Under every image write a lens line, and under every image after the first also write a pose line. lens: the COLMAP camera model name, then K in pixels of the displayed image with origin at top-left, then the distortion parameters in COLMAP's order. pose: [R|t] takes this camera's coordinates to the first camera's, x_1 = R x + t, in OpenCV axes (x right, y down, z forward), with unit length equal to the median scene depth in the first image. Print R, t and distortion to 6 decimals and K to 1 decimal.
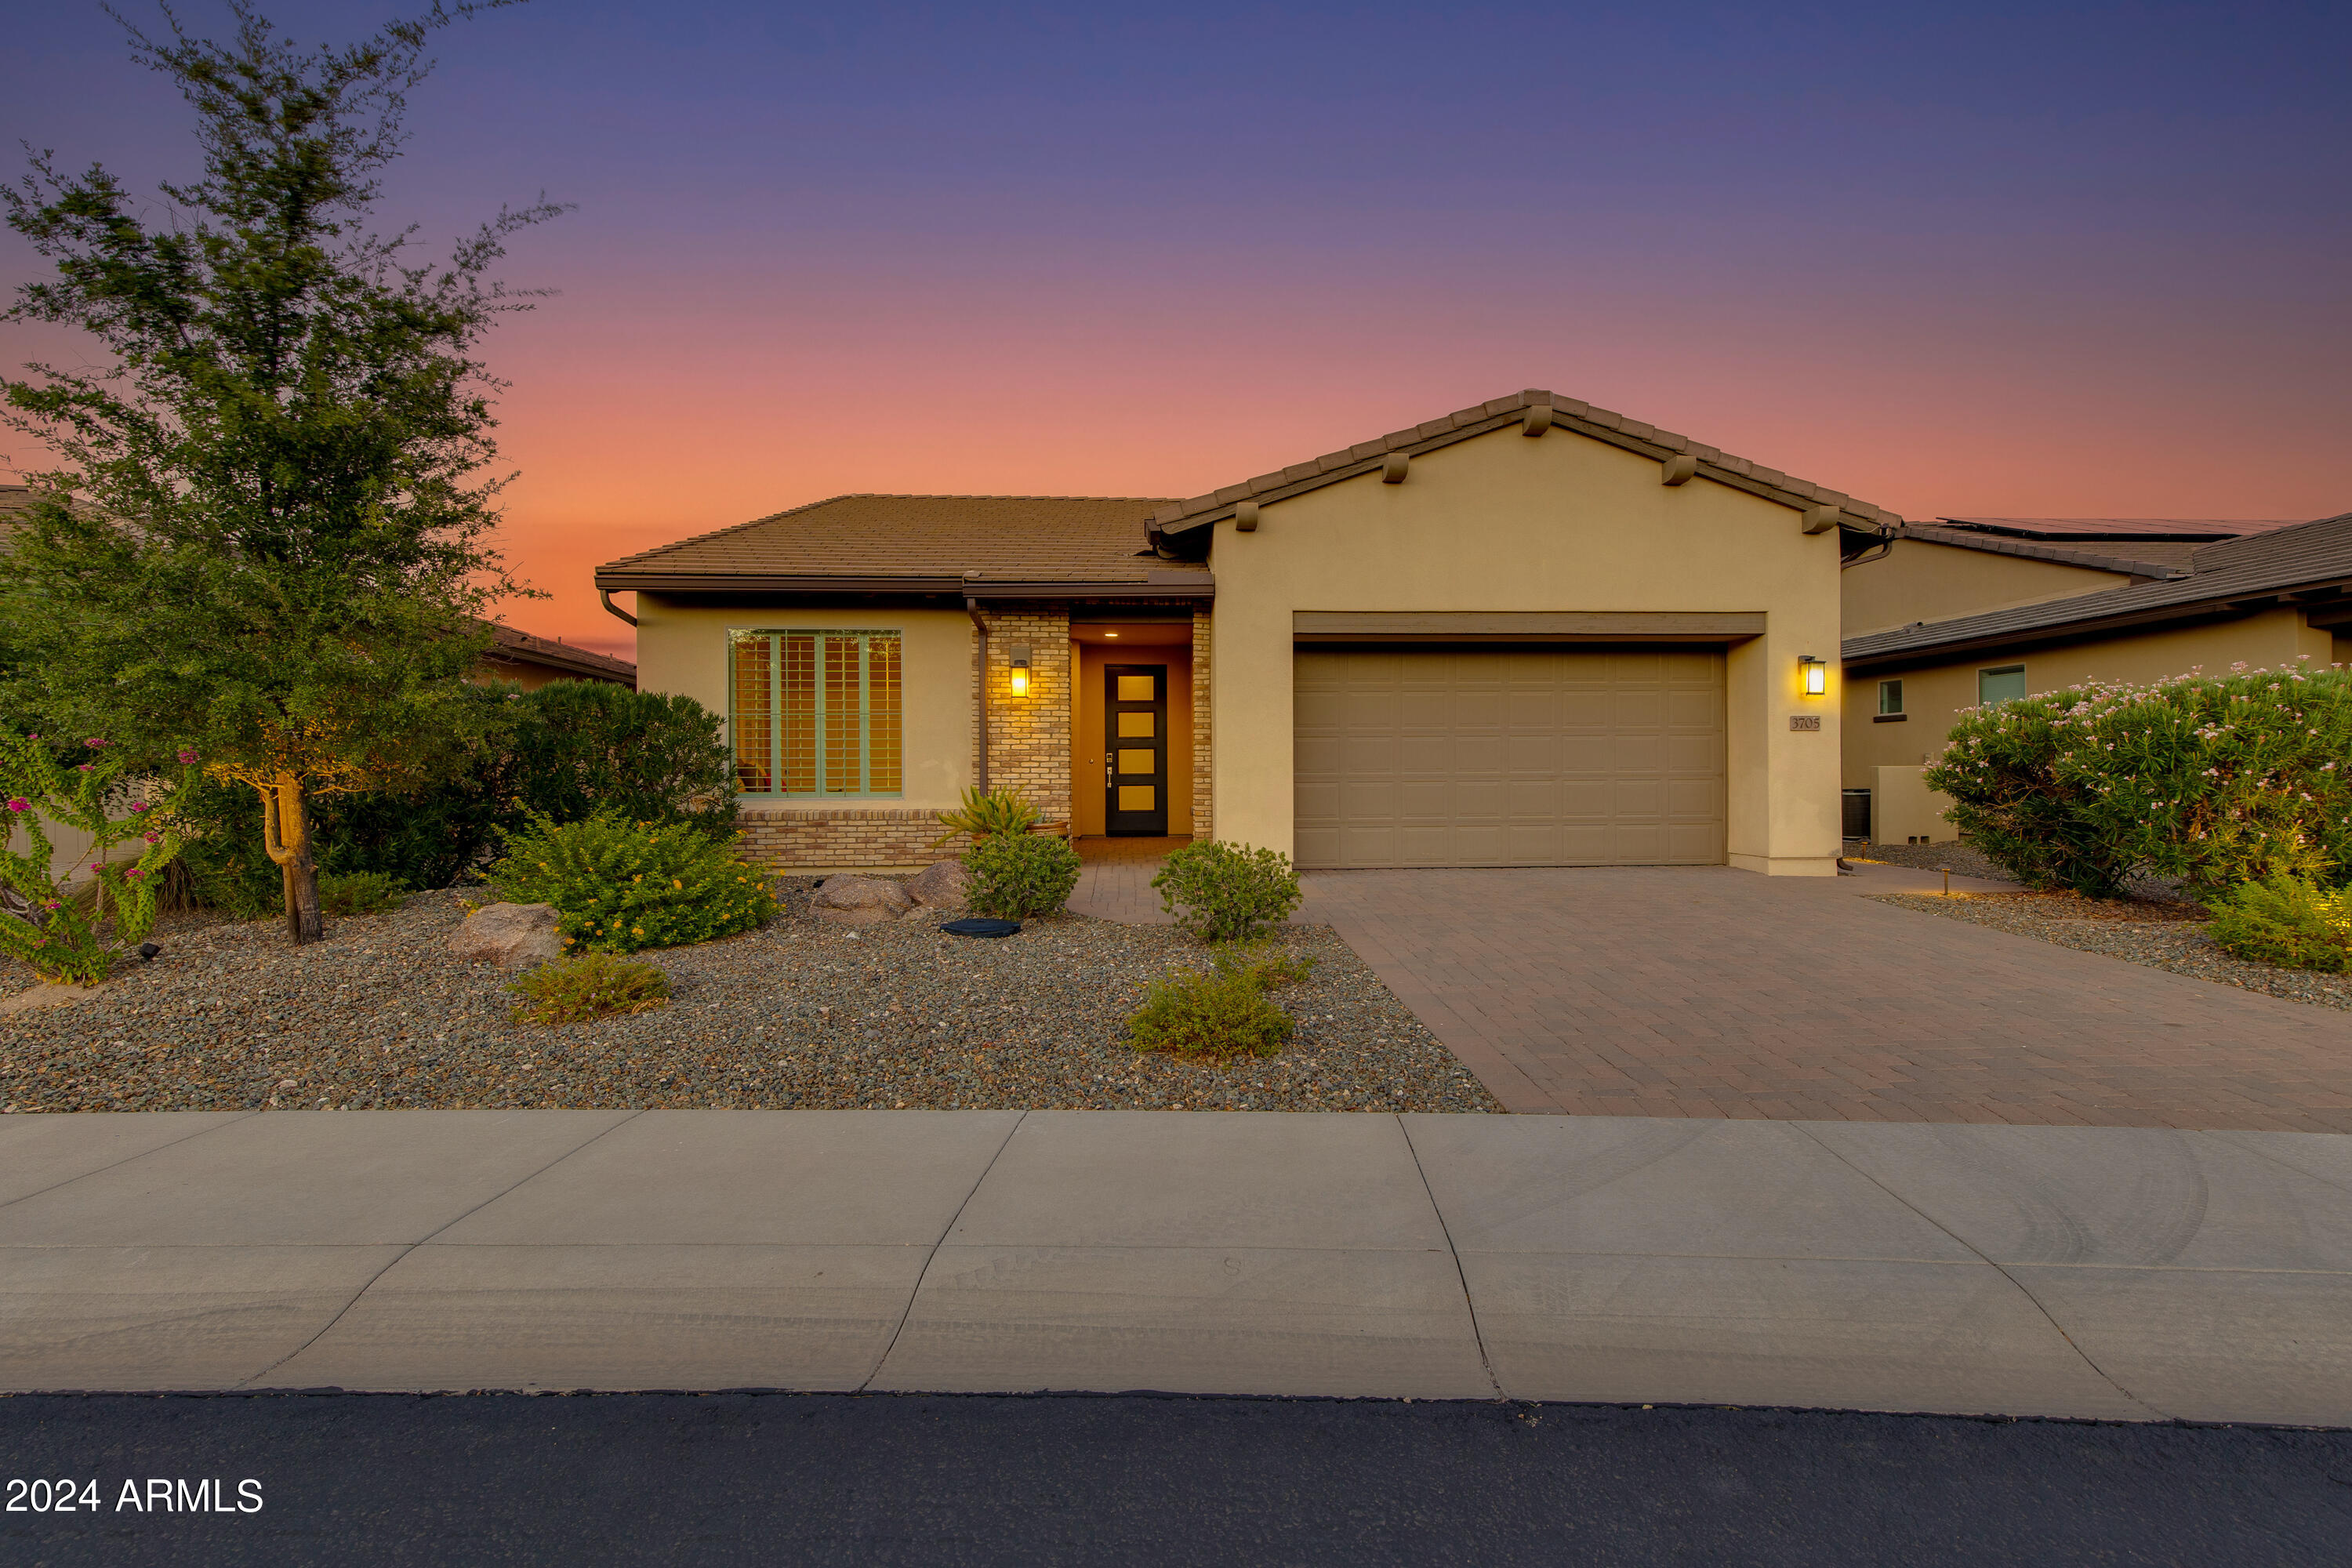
lens RADIAL K [[1024.3, 0, 1176.0], [0, 1024.3, 784.0], [0, 0, 1]] dist [-0.000097, -0.000150]
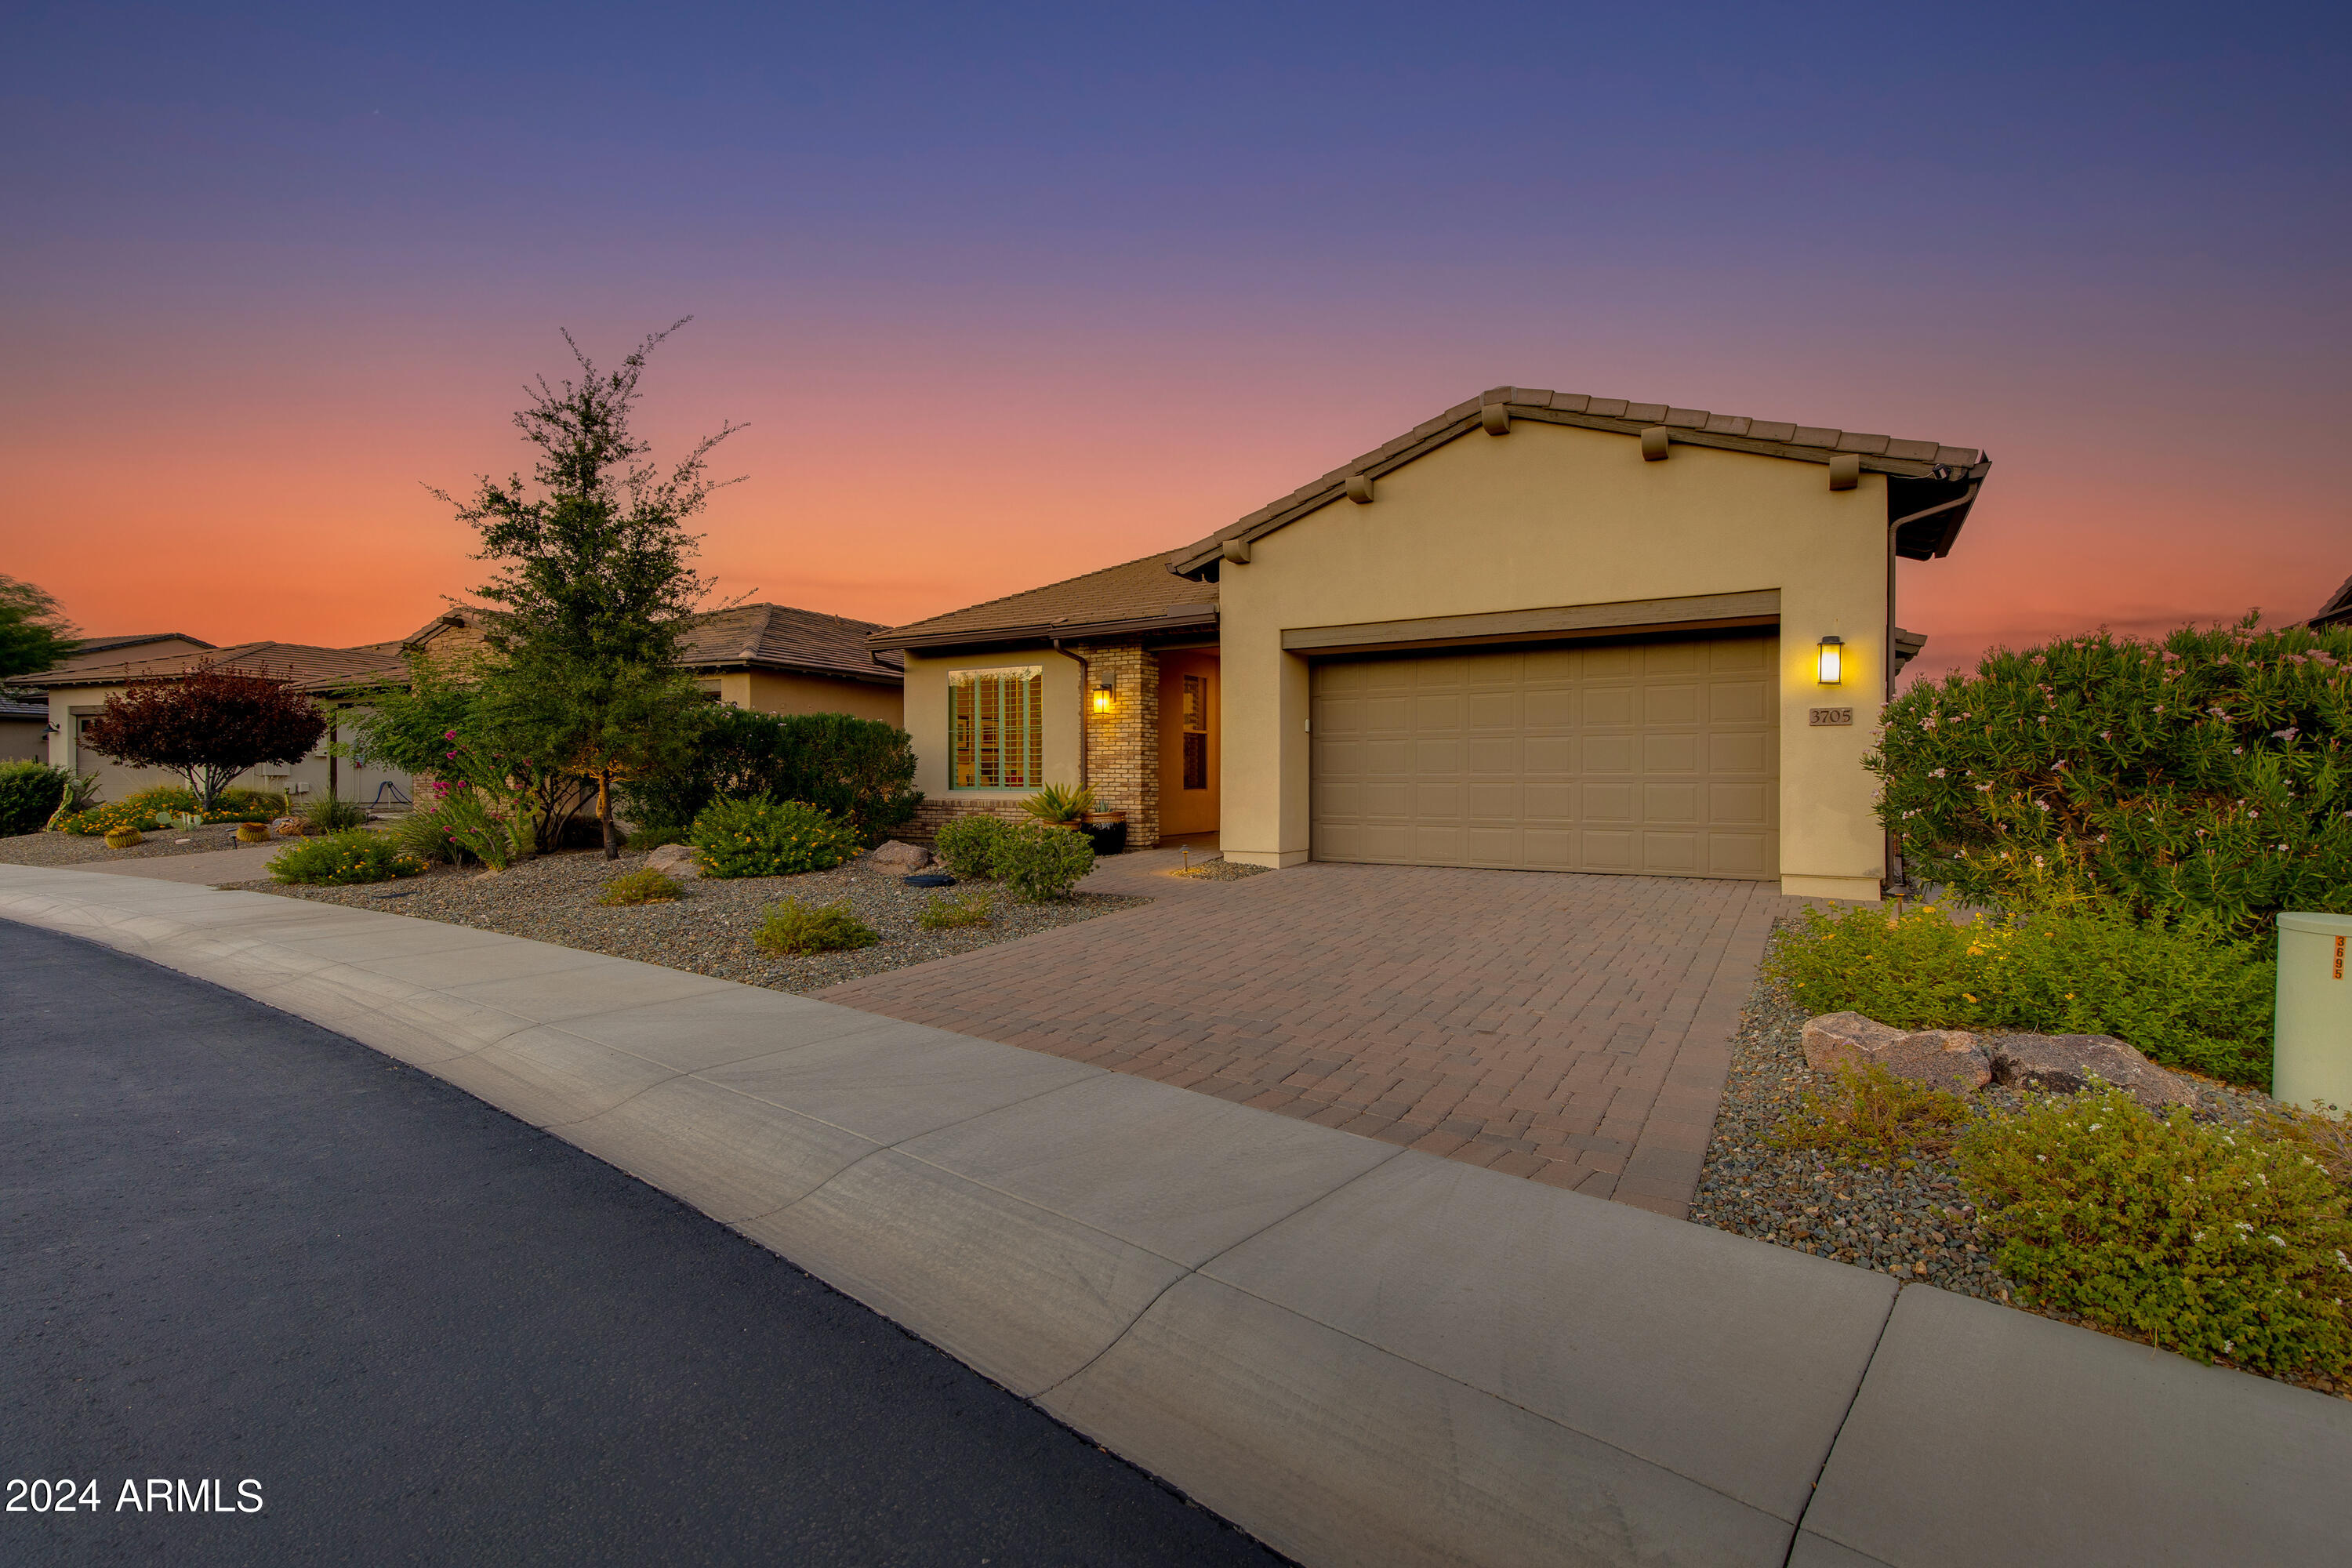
lens RADIAL K [[981.8, 0, 1176.0], [0, 981.8, 784.0], [0, 0, 1]] dist [0.014077, -0.000084]
pose [[0.839043, 0.009023, -0.543990, 0.604703], [-0.010433, 0.999945, 0.000494, 0.001218], [0.543964, 0.005261, 0.839092, 0.030493]]
